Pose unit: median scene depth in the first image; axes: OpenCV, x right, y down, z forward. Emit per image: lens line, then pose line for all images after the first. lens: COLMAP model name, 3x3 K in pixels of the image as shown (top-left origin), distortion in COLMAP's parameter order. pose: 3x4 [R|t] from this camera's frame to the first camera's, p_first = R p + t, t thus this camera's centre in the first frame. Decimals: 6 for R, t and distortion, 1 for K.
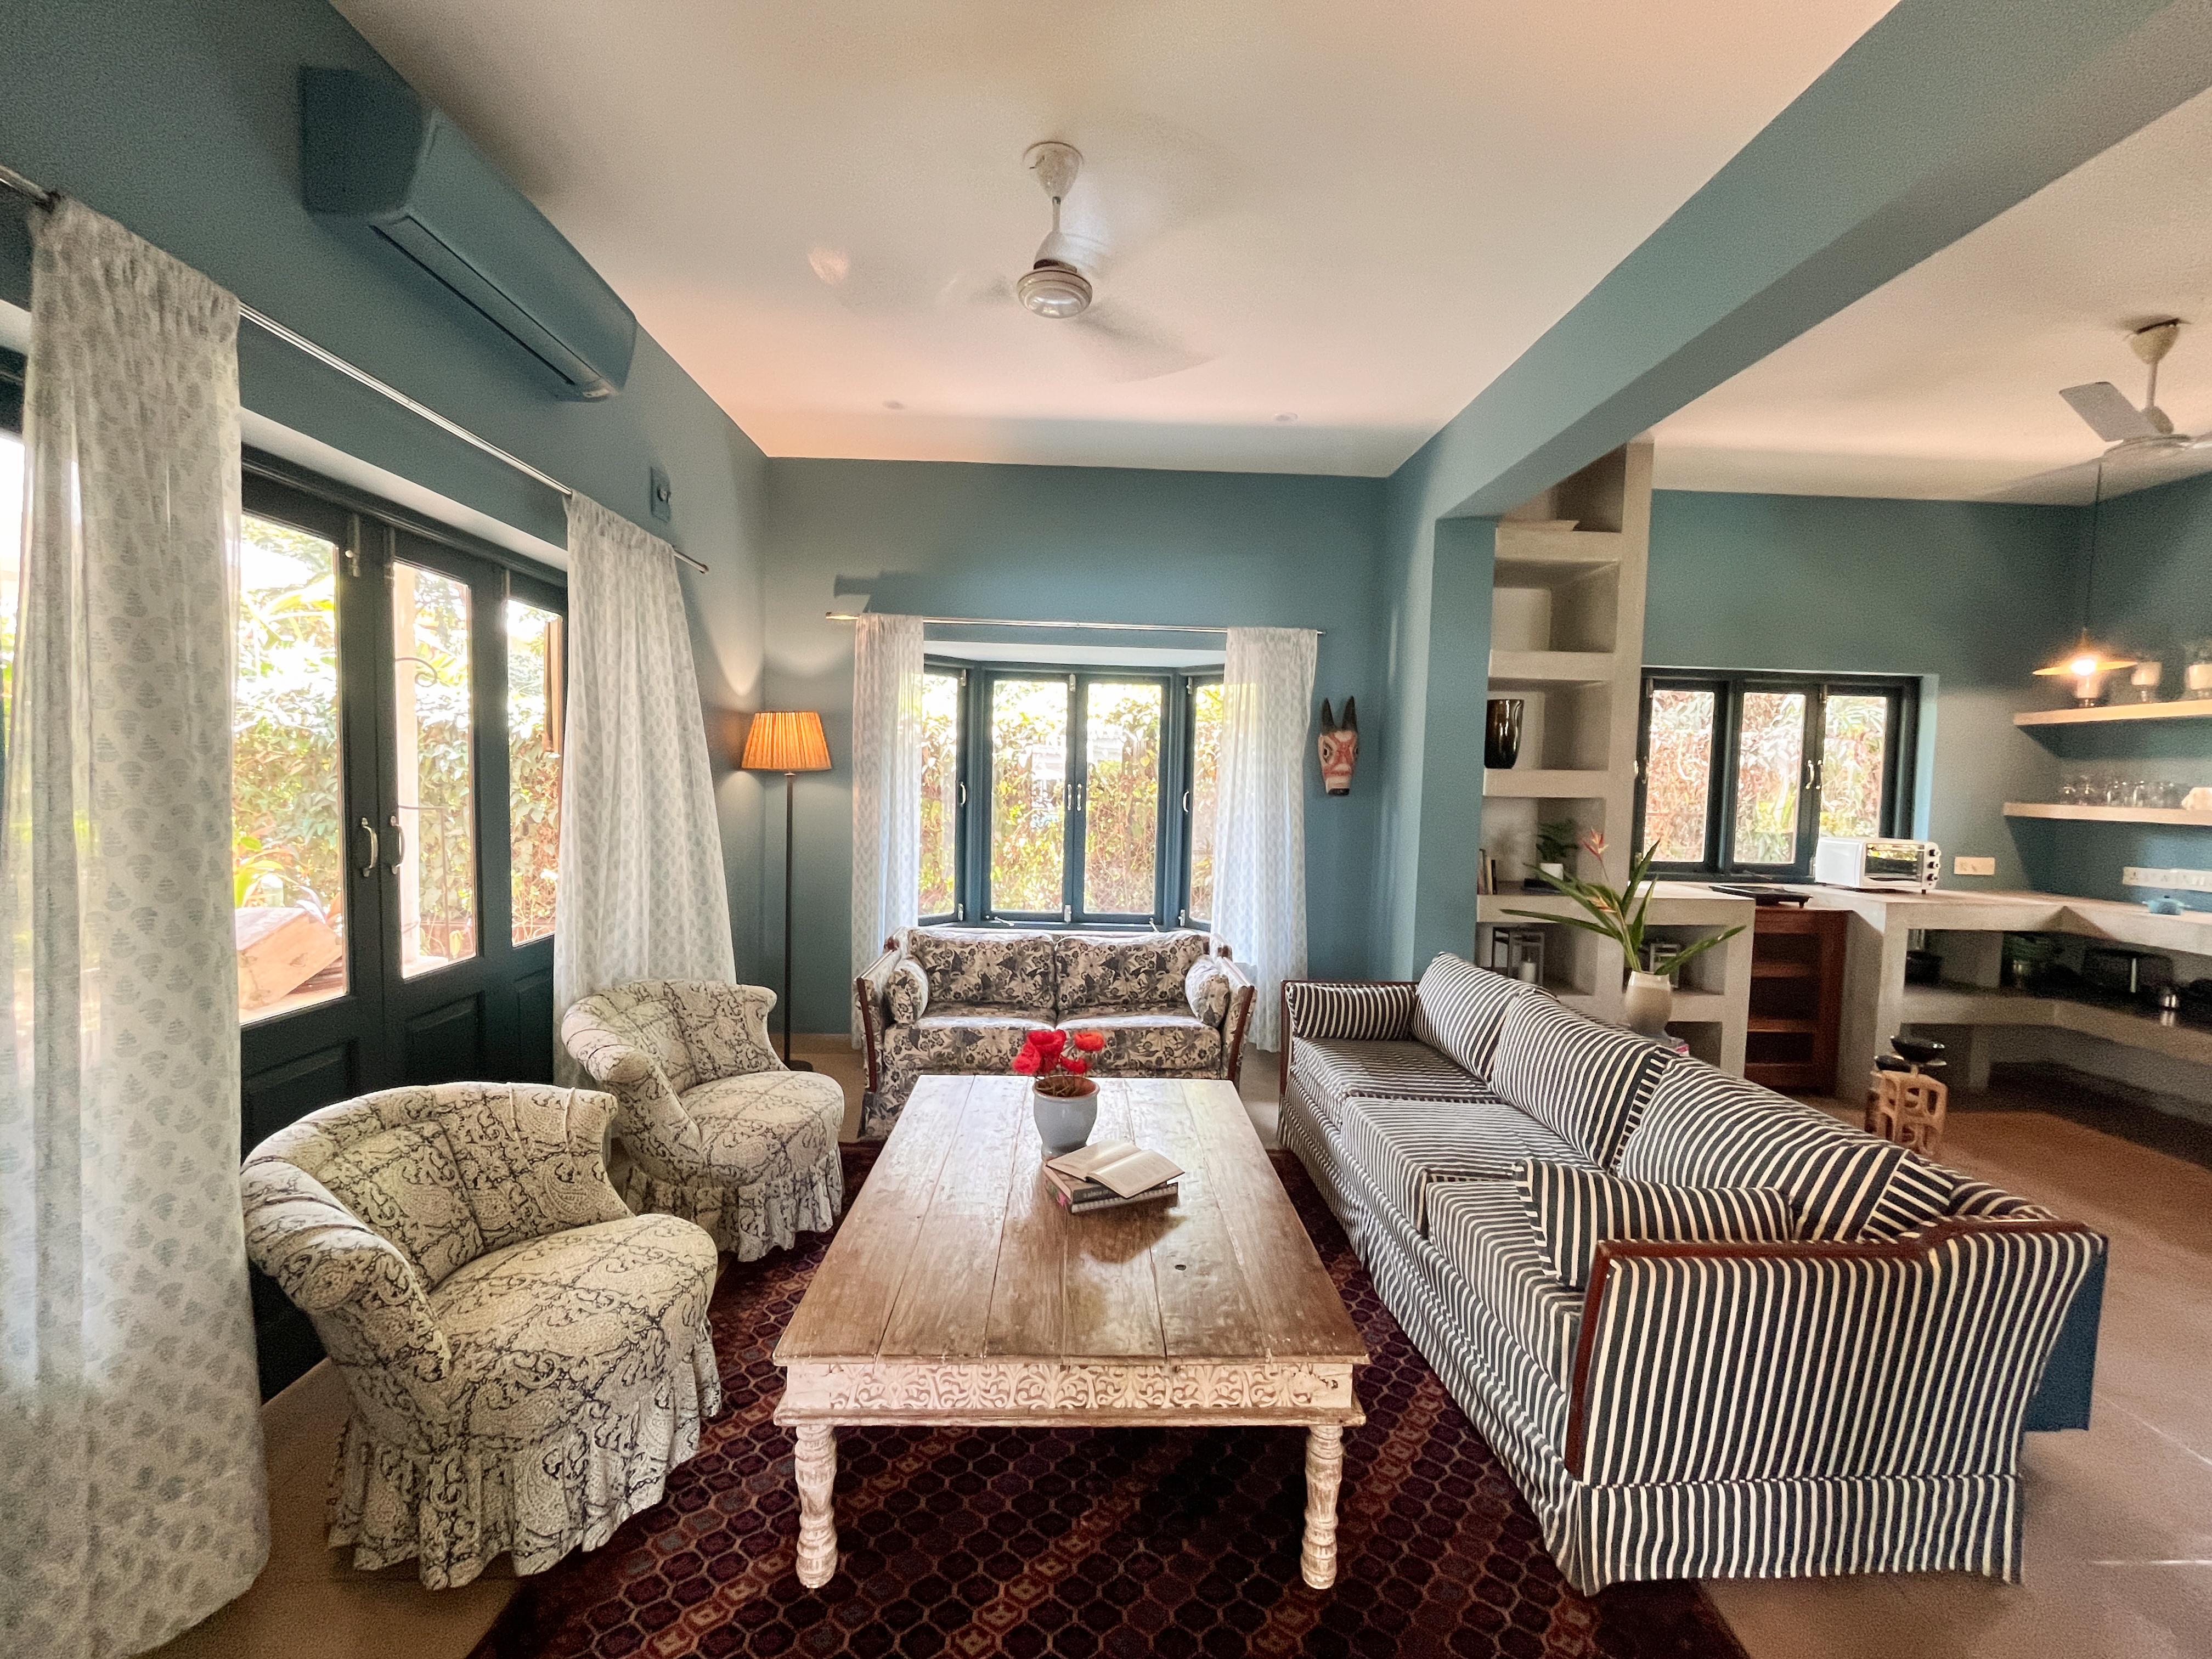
lens RADIAL K [[886.5, 0, 1108.7], [0, 886.5, 837.2], [0, 0, 1]] dist [0.000784, -0.000133]
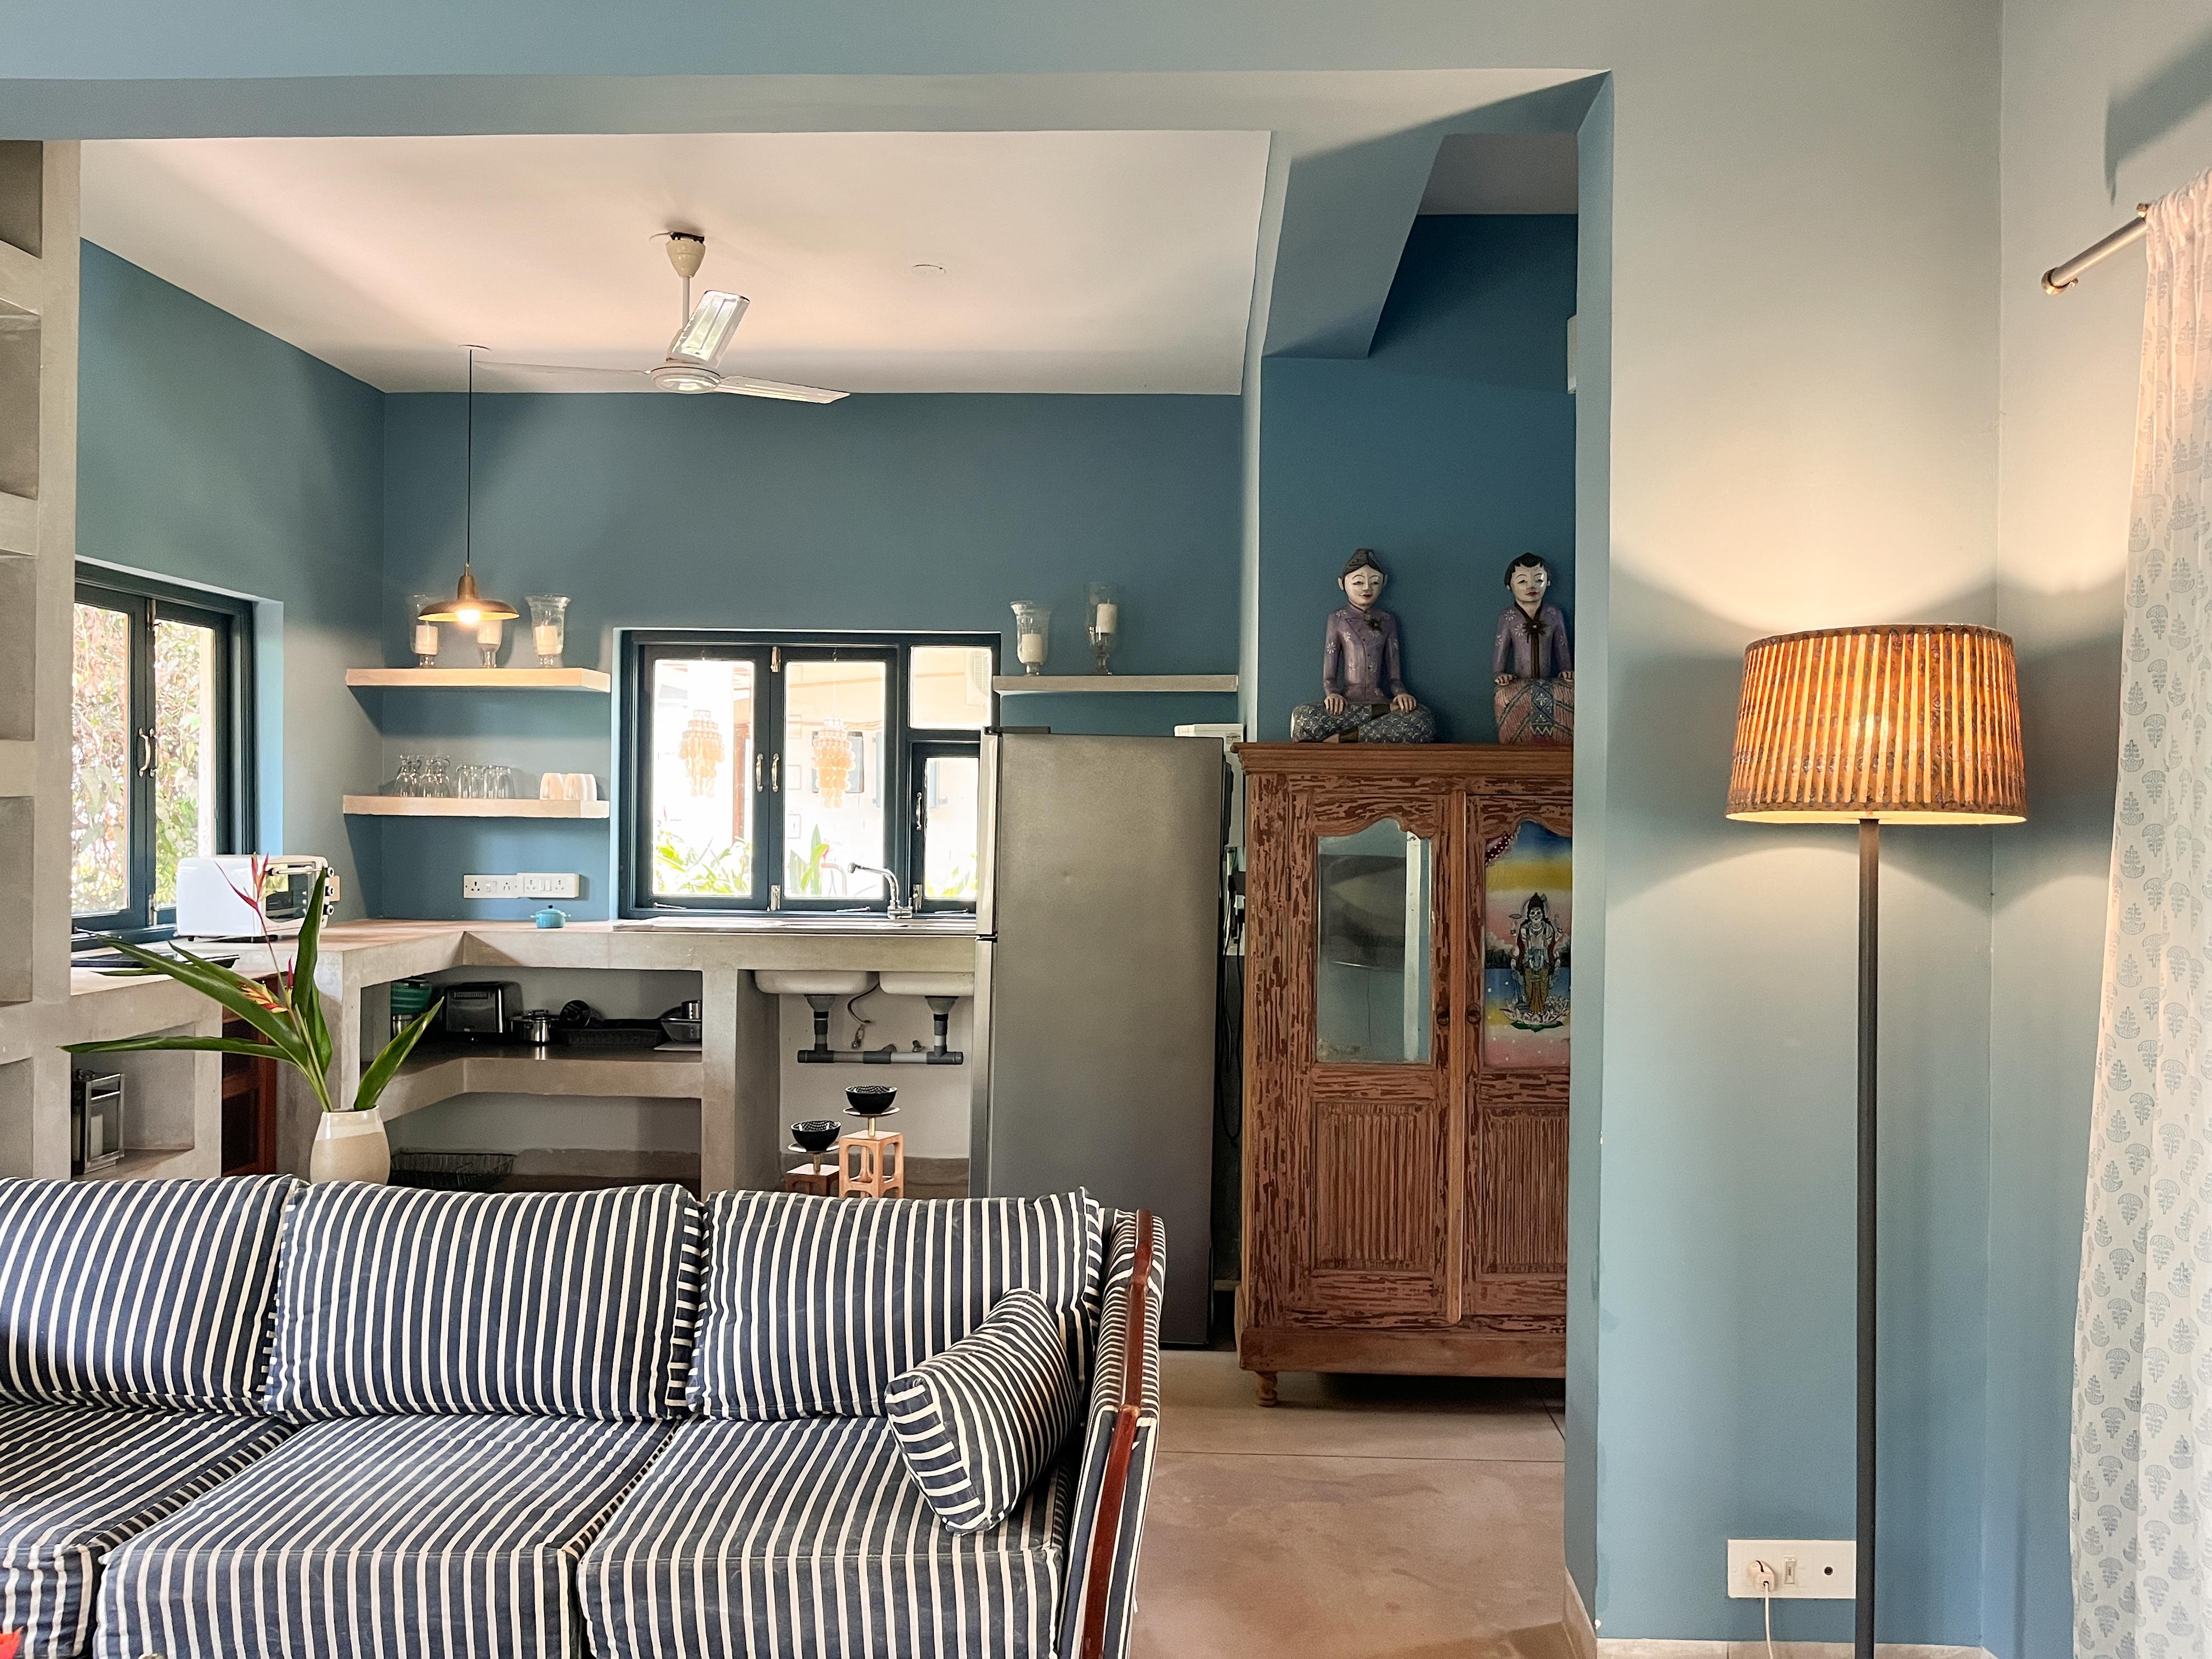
lens RADIAL K [[1696.4, 0, 1113.0], [0, 1696.4, 827.2], [0, 0, 1]] dist [-0.009330, 0.002803]
pose [[0.080918, -0.032297, 0.996197, -0.308186], [0.047387, 0.998469, 0.028521, -0.025101], [-0.995594, 0.044899, 0.082325, 0.317078]]
